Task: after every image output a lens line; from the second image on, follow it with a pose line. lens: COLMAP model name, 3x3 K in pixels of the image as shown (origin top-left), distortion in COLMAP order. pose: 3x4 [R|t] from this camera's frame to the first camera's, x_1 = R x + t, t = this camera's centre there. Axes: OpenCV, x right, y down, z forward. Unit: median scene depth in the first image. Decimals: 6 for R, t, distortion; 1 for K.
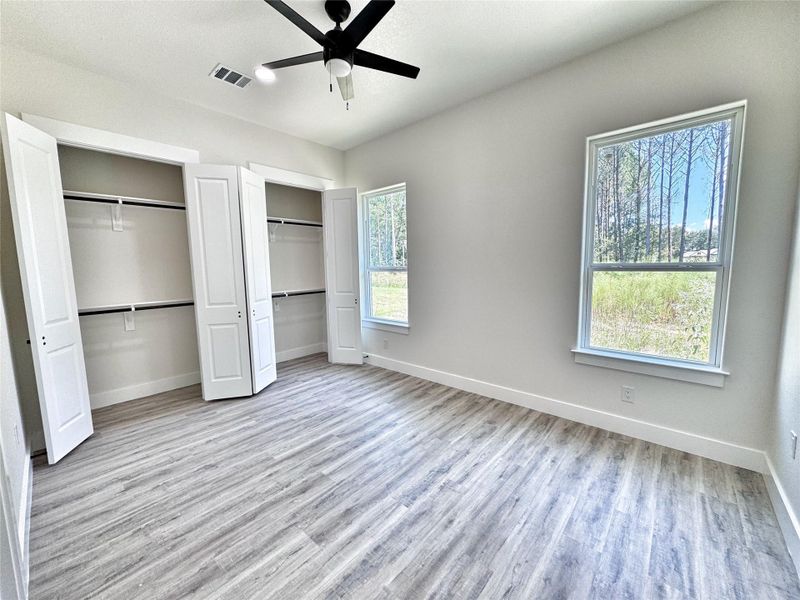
lens RADIAL K [[319.3, 0, 400.2], [0, 319.3, 298.7], [0, 0, 1]] dist [-0.001667, 0.000122]
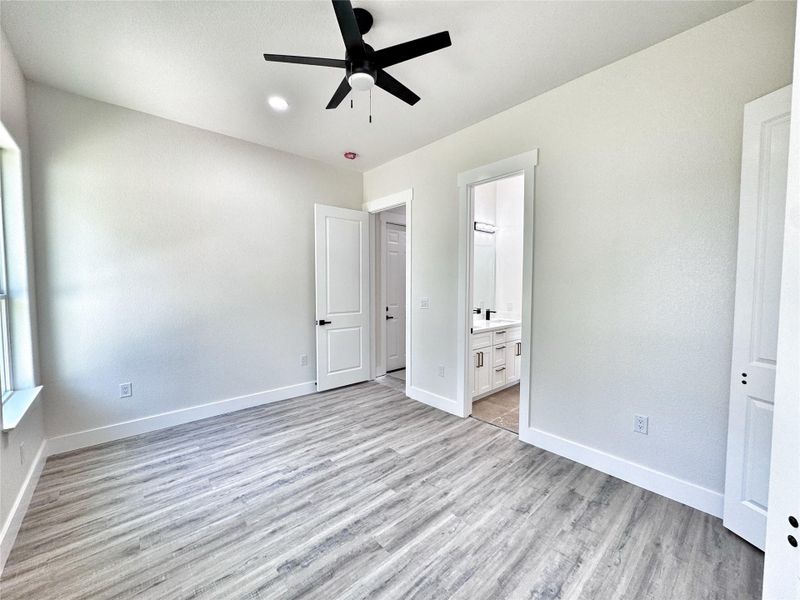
lens RADIAL K [[317.6, 0, 400.2], [0, 317.6, 298.6], [0, 0, 1]] dist [-0.001998, -0.000068]
pose [[-0.993099, 0.009669, 0.116880, -0.396873], [0.027347, 0.988214, 0.150614, -0.215677], [-0.114046, 0.152771, -0.981659, 1.948916]]
